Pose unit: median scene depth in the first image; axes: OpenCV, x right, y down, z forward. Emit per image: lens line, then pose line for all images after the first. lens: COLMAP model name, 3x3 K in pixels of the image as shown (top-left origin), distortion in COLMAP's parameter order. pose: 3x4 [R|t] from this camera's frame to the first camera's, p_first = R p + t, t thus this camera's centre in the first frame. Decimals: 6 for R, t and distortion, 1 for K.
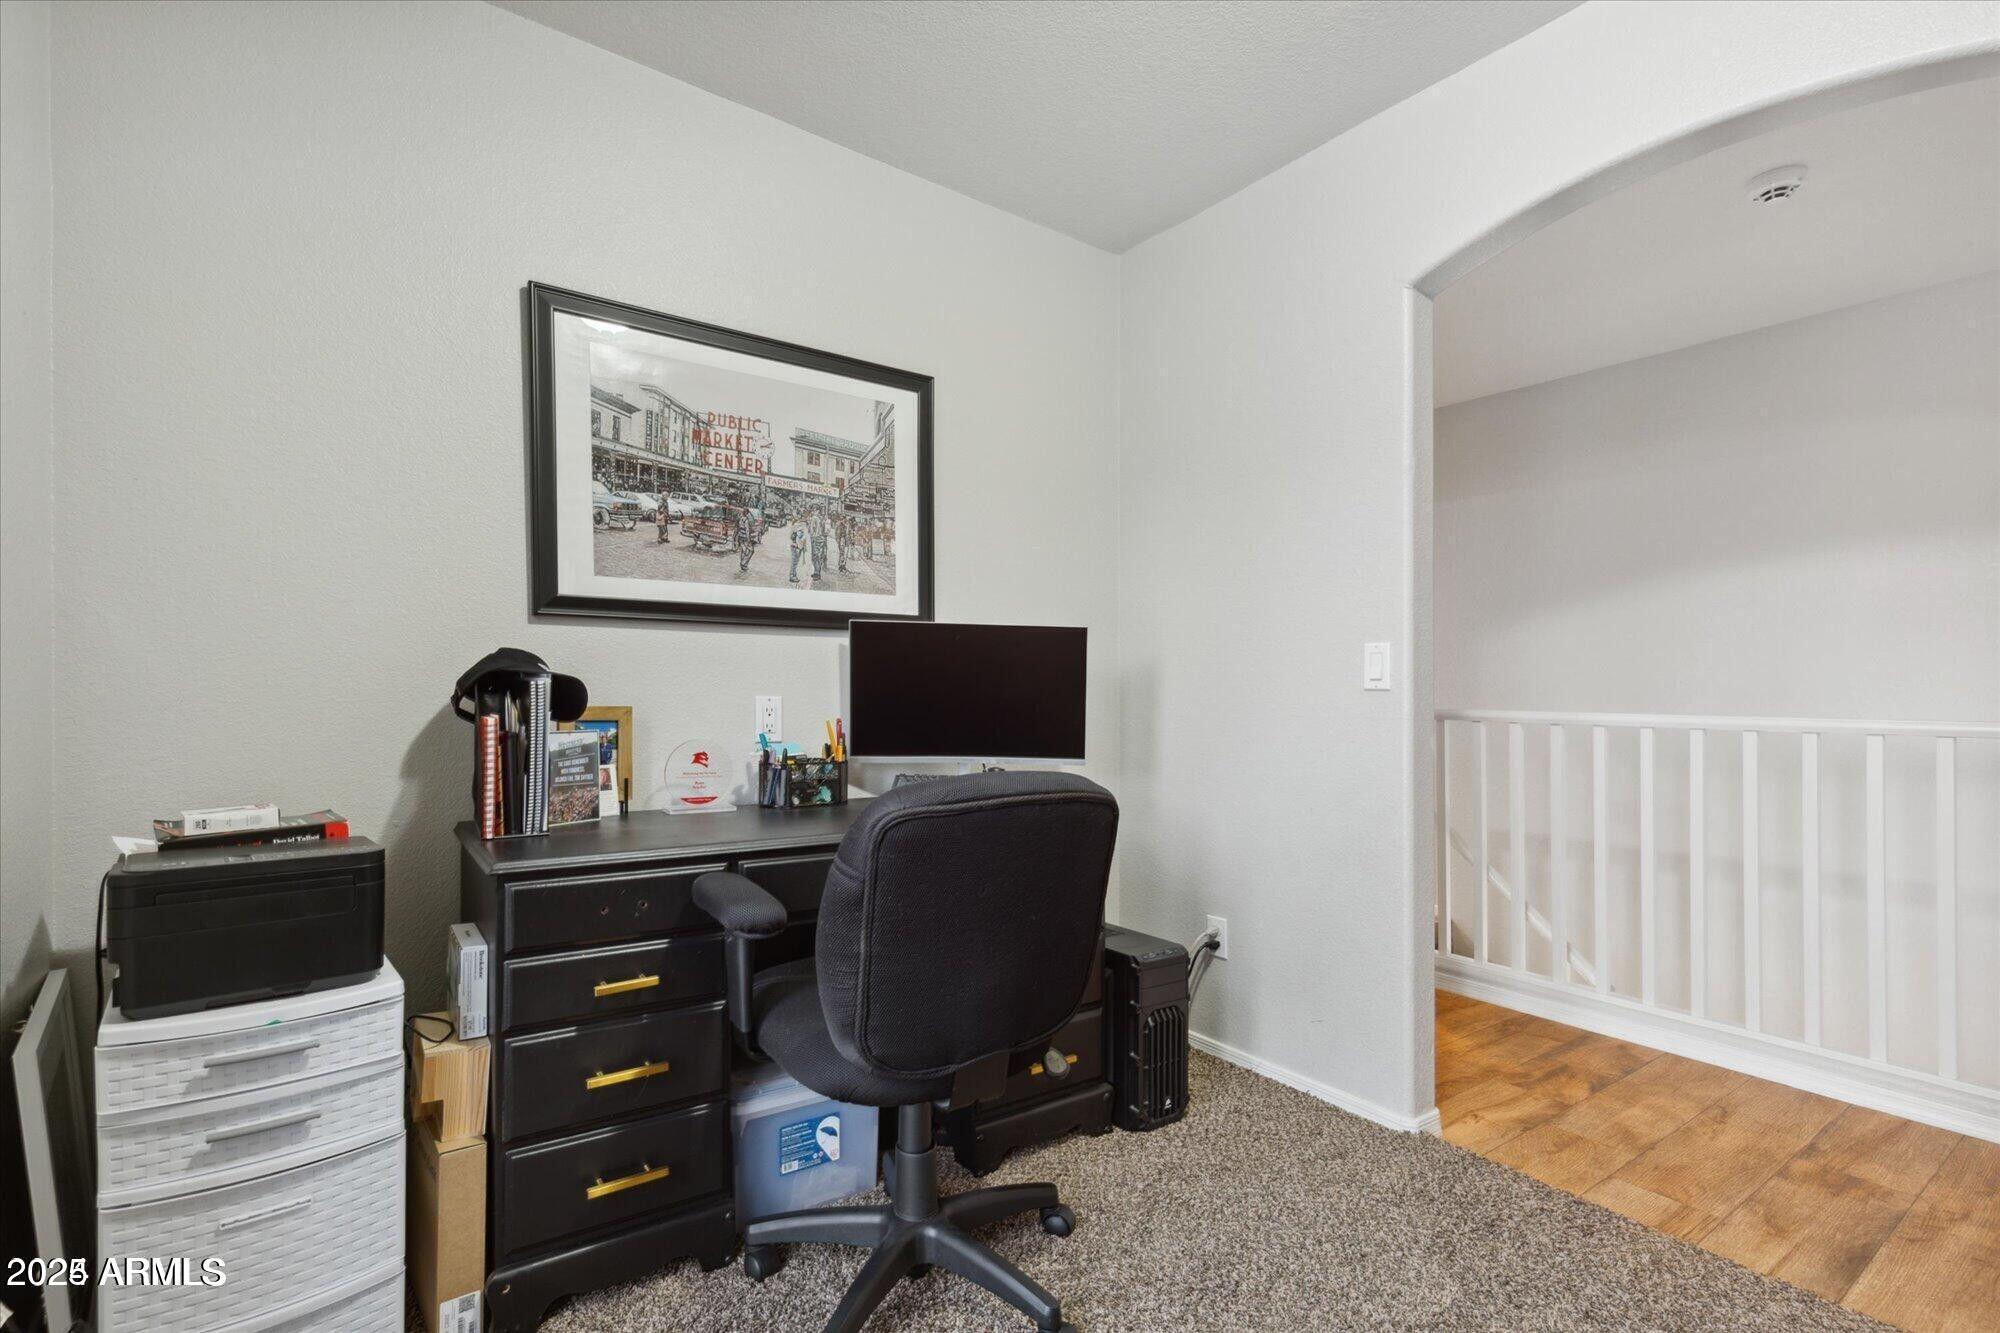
lens RADIAL K [[924.8, 0, 996.1], [0, 924.8, 683.2], [0, 0, 1]] dist [0.005688, 0.000403]
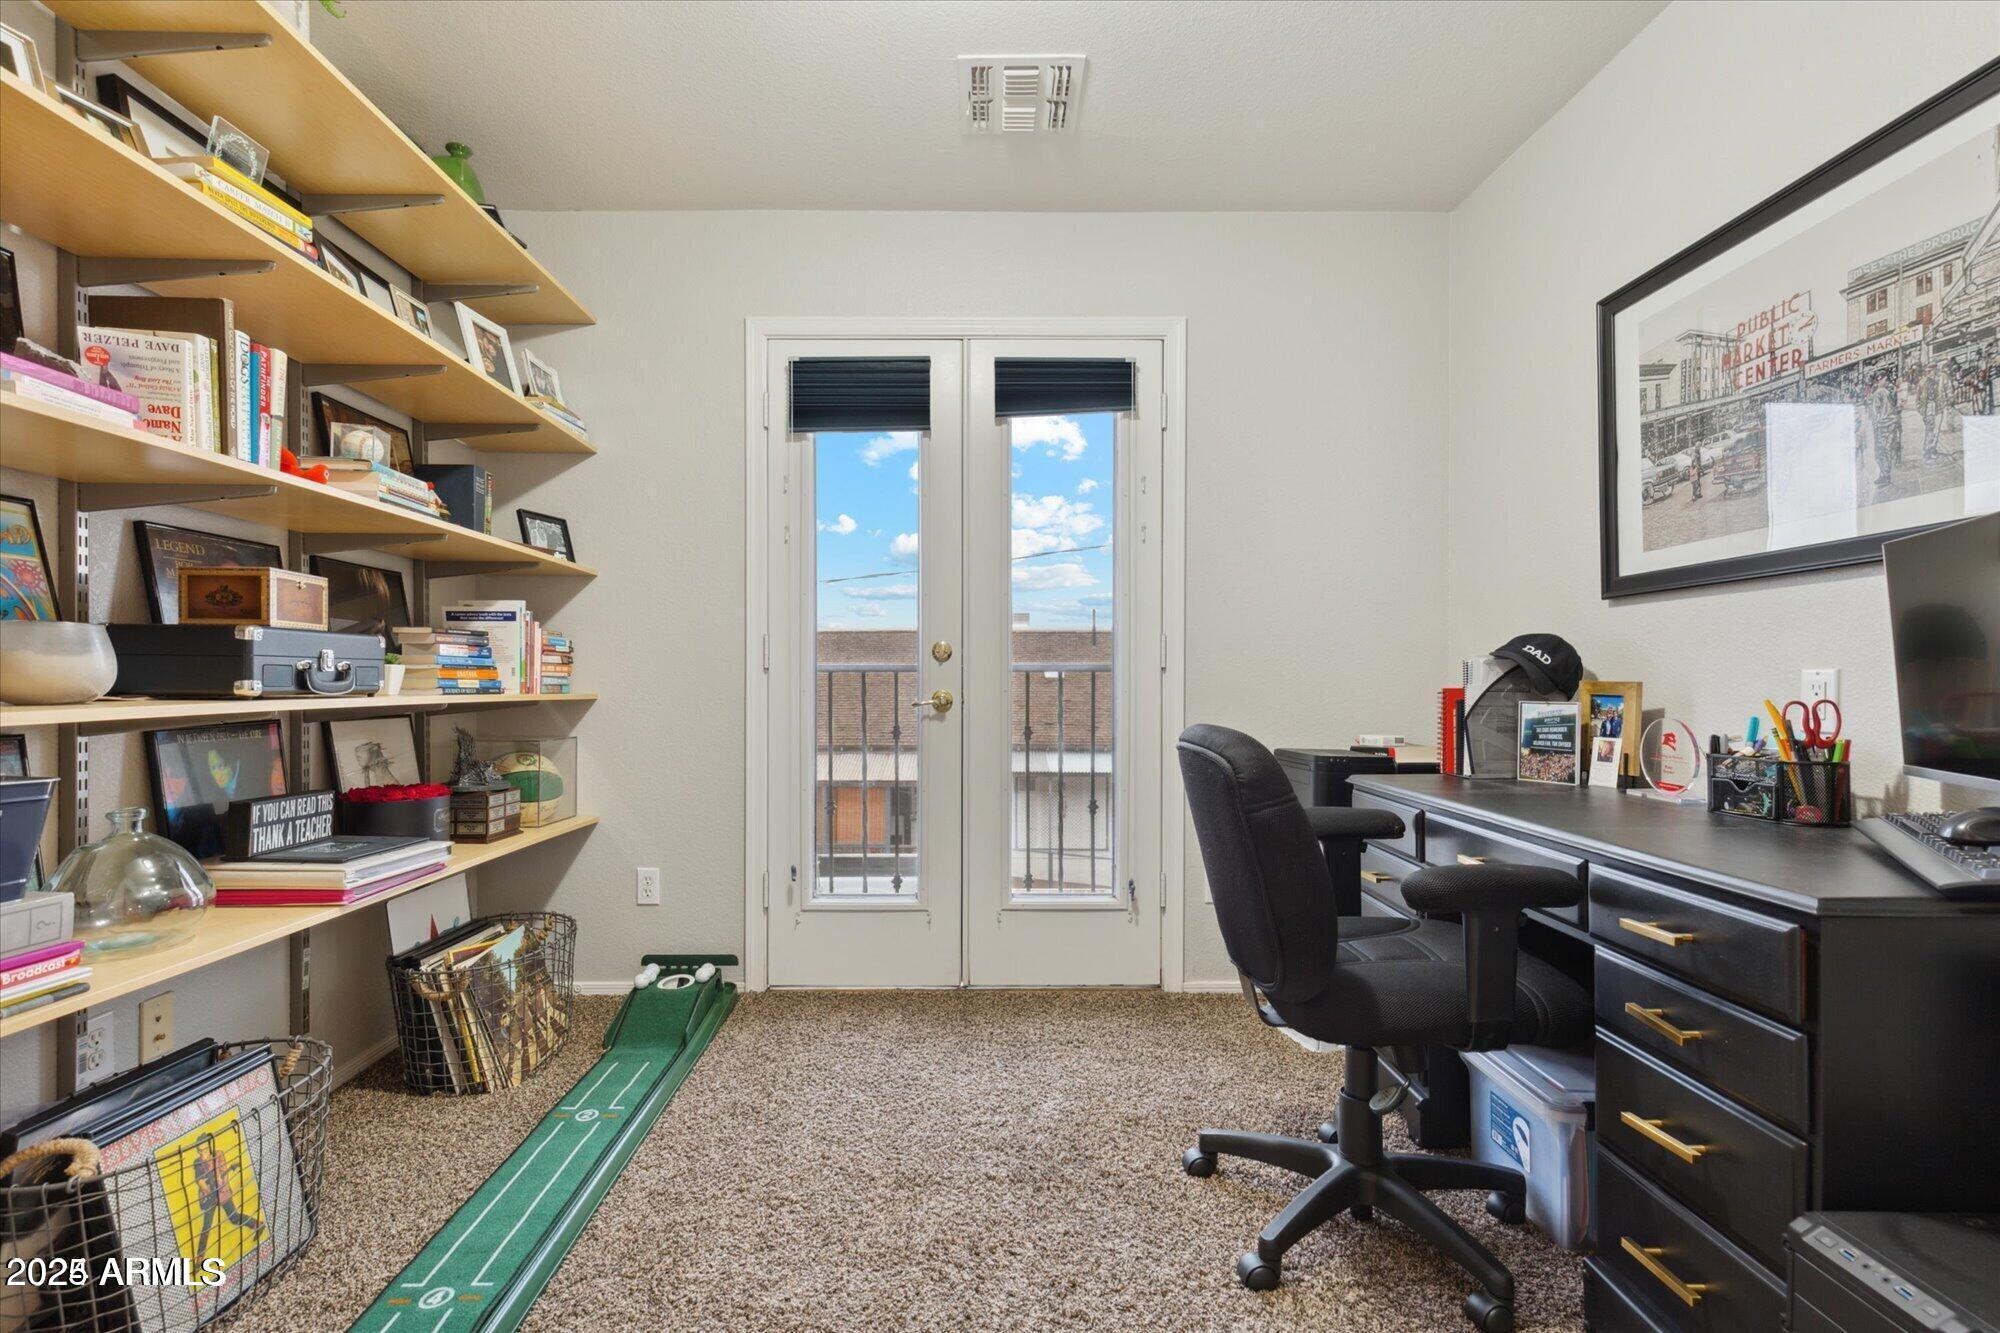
lens RADIAL K [[924.8, 0, 994.1], [0, 924.8, 677.7], [0, 0, 1]] dist [0.005688, 0.000403]
pose [[-0.569495, -0.006045, -0.821973, 0.764047], [0.015914, 0.999704, -0.018378, 0.026906], [0.821841, -0.023547, -0.569230, 0.943197]]
